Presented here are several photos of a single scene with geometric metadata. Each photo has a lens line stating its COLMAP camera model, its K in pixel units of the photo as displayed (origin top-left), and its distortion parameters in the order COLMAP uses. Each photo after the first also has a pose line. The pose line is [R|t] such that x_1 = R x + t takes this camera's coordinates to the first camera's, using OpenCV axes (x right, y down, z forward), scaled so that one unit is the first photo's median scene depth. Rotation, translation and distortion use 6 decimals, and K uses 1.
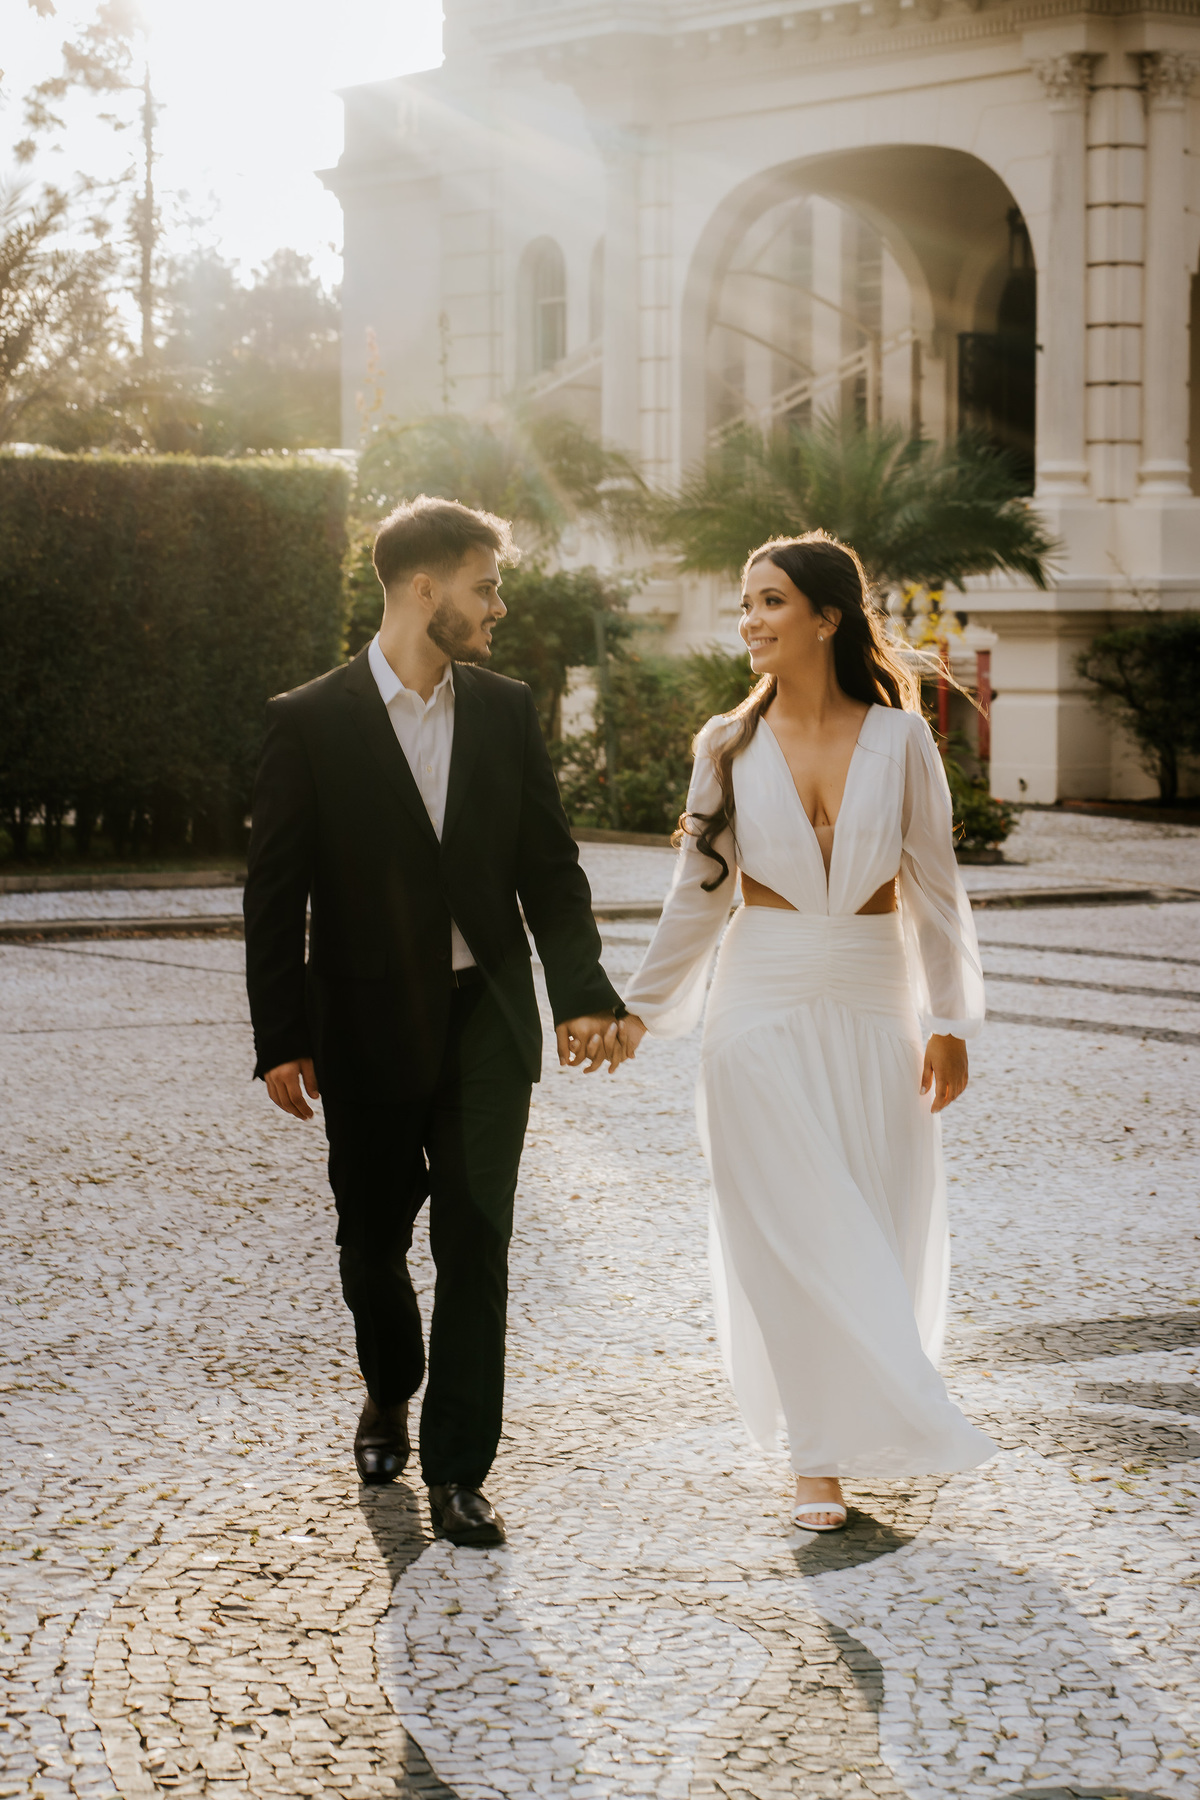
lens RADIAL K [[4313.3, 0, 600.0], [0, 4313.3, 900.0], [0, 0, 1]] dist [0.036180, 0.066931]
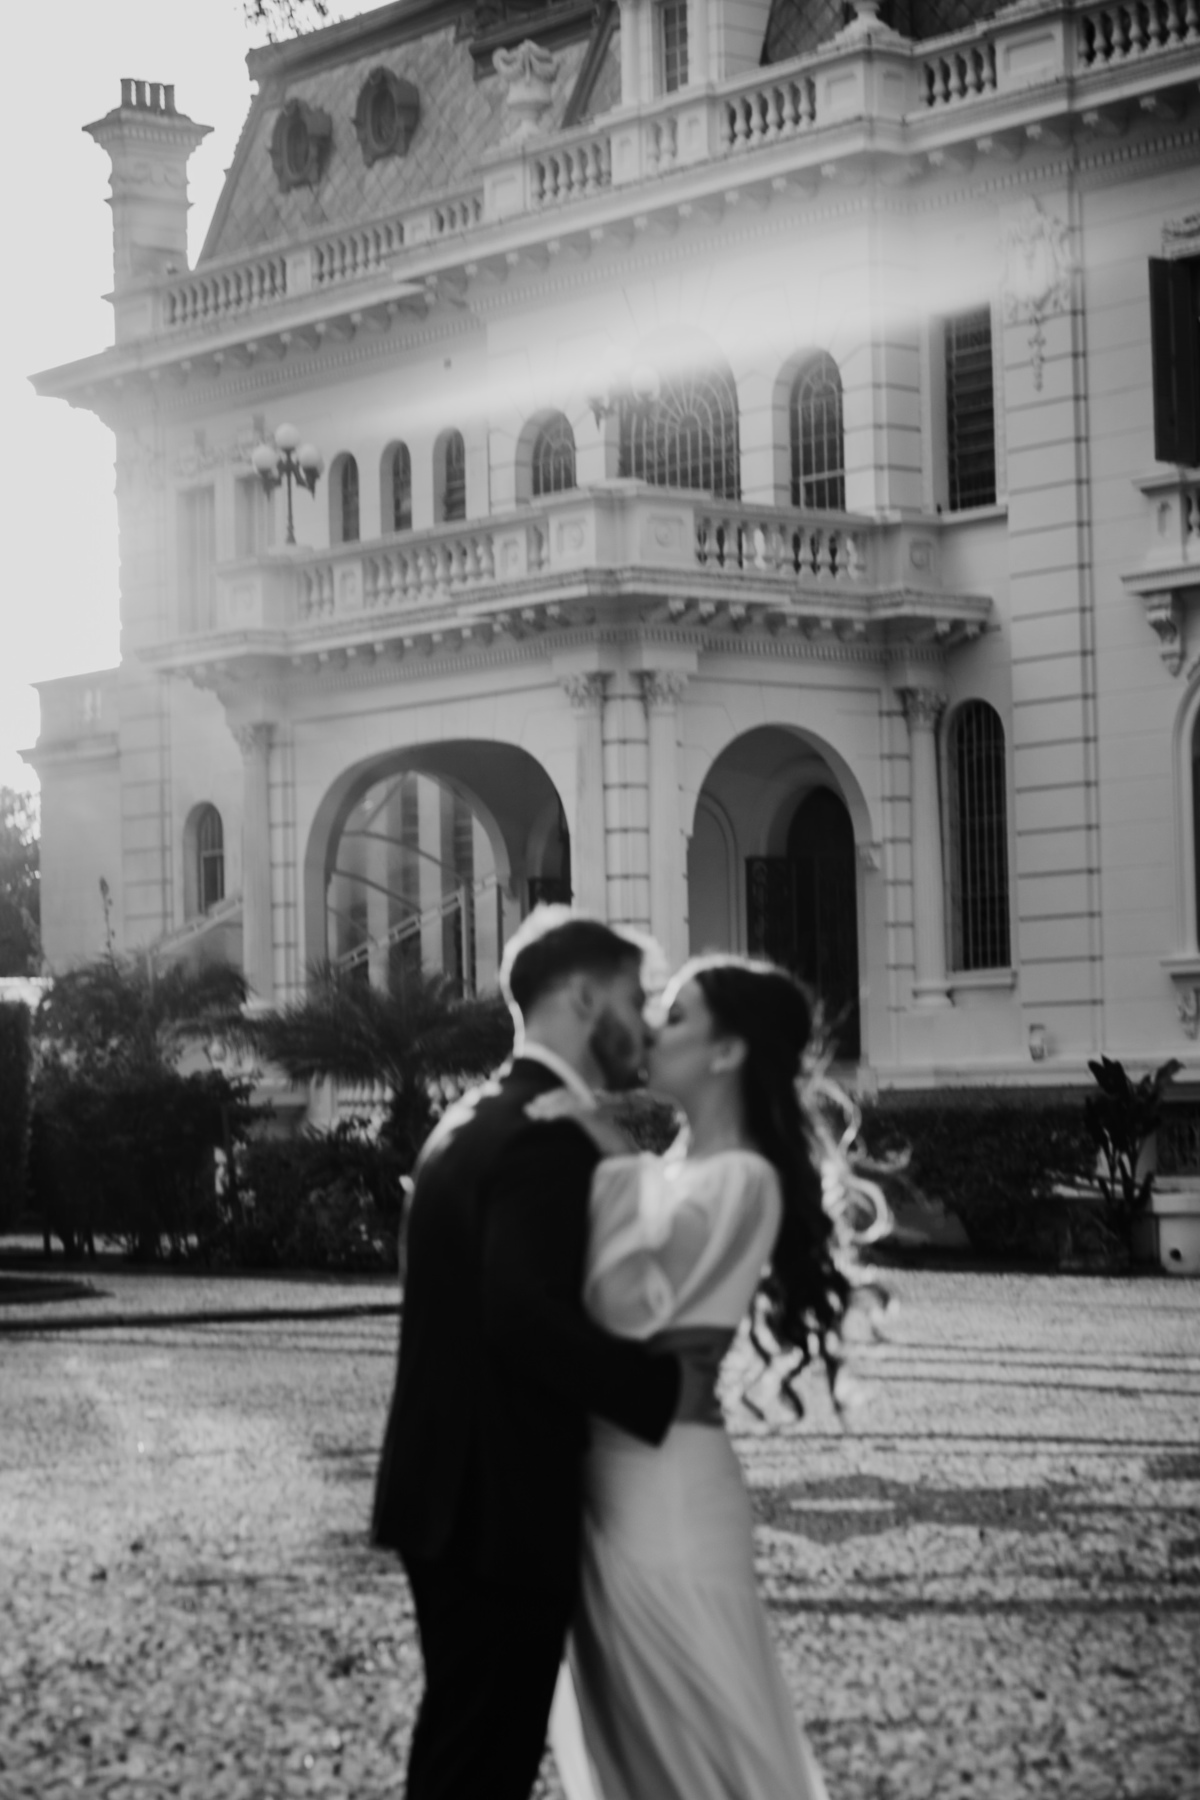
lens RADIAL K [[4209.9, 0, 600.0], [0, 4209.9, 900.0], [0, 0, 1]] dist [-0.082297, -0.342361]
pose [[0.997503, -0.019500, 0.067873, 0.024130], [0.027277, 0.992919, -0.115618, 0.020660], [-0.065138, 0.117180, 0.990972, -0.258342]]
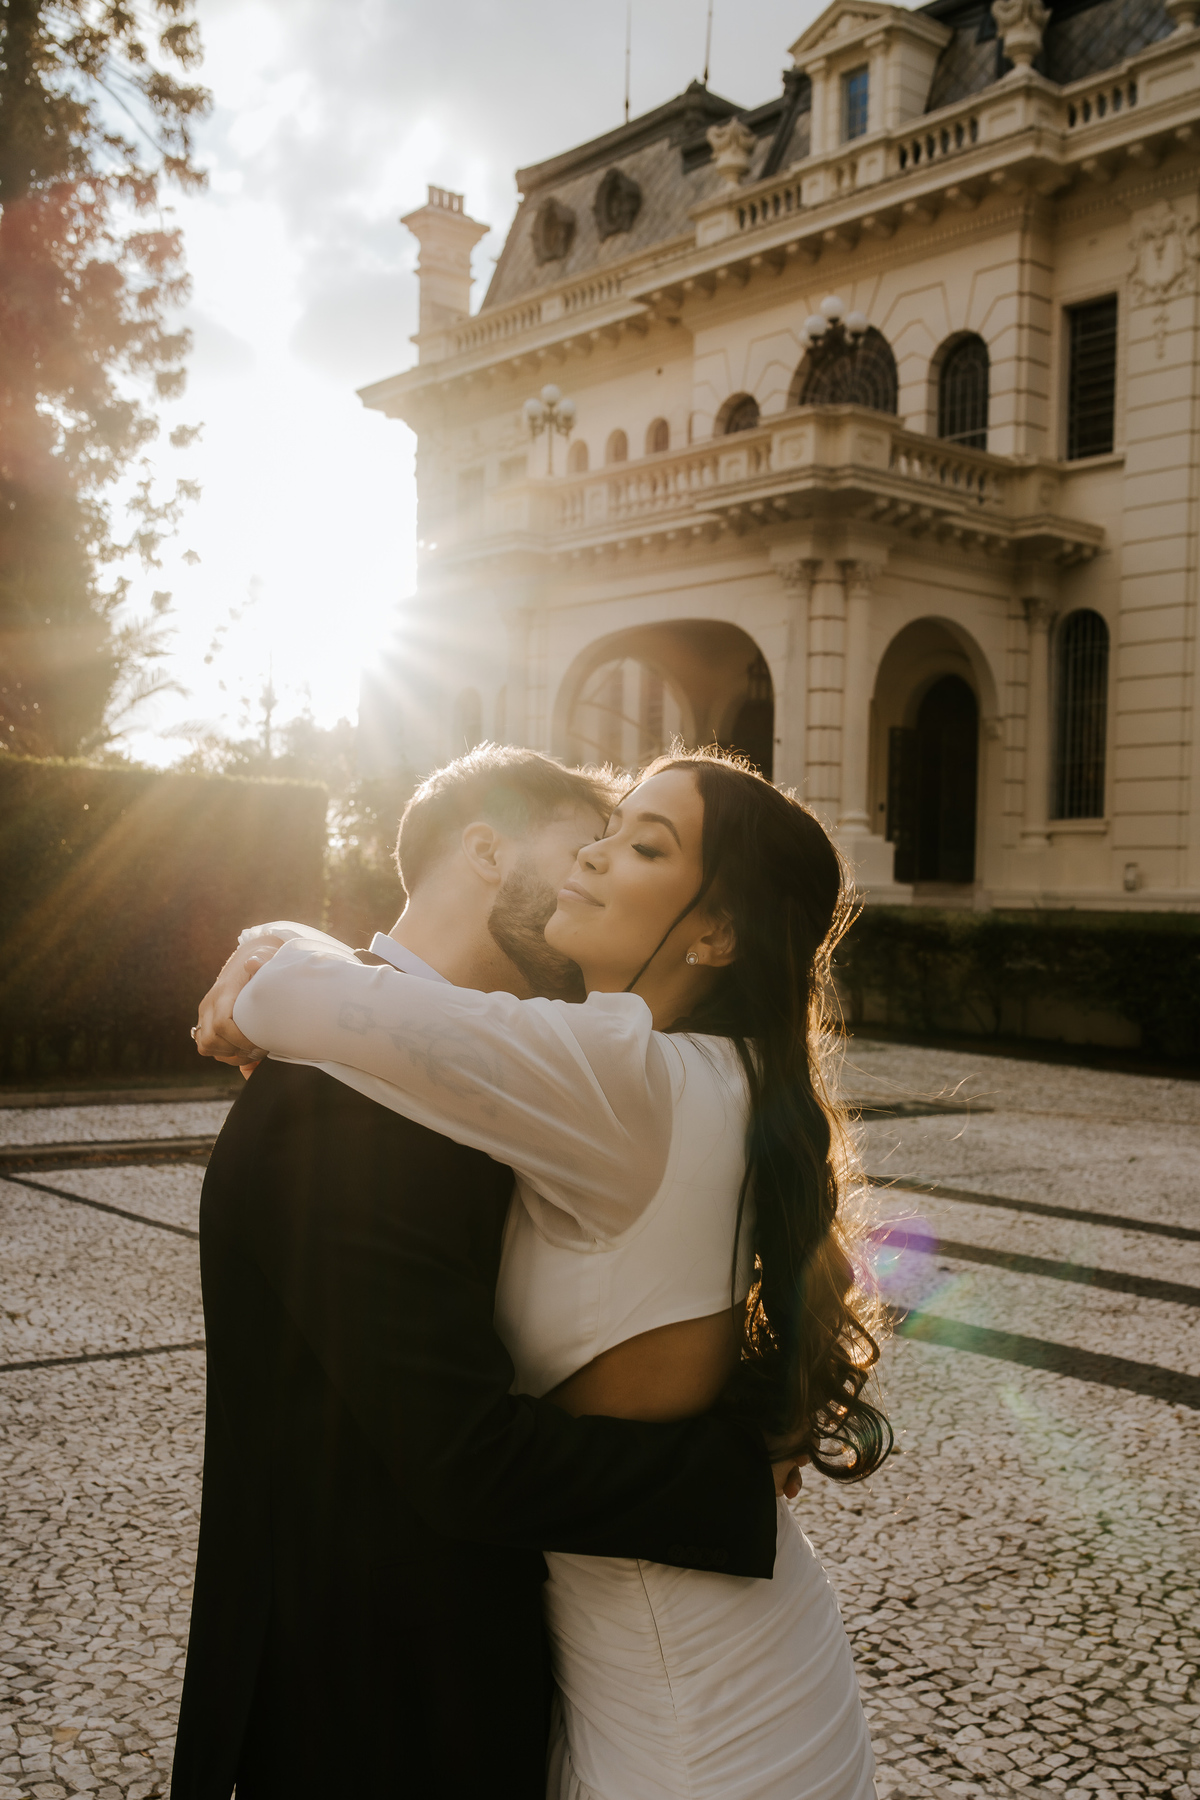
lens RADIAL K [[1904.3, 0, 675.5], [0, 1904.3, 980.0], [0, 0, 1]] dist [0.000978, 0.006972]
pose [[0.994860, 0.020690, 0.099120, -0.005414], [-0.018299, 0.999521, -0.024966, -0.019413], [-0.099590, 0.023024, 0.994762, 0.294727]]
